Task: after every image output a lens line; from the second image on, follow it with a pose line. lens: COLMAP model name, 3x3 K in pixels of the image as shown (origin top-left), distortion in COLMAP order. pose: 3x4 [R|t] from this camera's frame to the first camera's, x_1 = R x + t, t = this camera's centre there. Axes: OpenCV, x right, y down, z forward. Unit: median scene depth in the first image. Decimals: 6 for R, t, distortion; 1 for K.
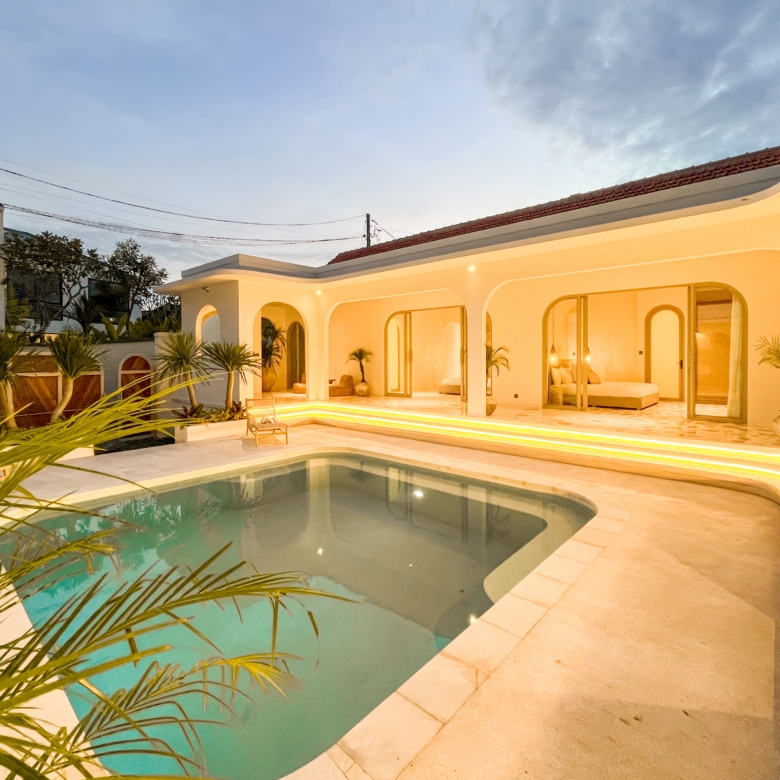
lens RADIAL K [[431.0, 0, 383.2], [0, 431.0, 357.6], [0, 0, 1]] dist [-0.004010, -0.000883]
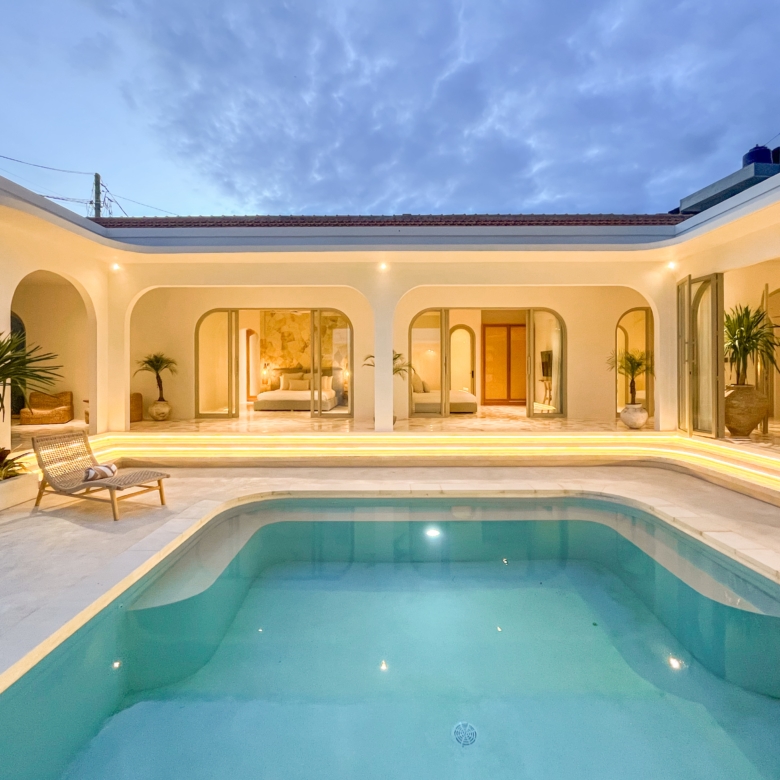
lens RADIAL K [[431.0, 0, 368.6], [0, 431.0, 364.6], [0, 0, 1]] dist [-0.004010, -0.000883]
pose [[0.746318, 0.012157, 0.665479, -0.271752], [0.000727, 0.999818, -0.019080, 0.009346], [-0.665589, 0.014724, 0.746173, 0.232980]]
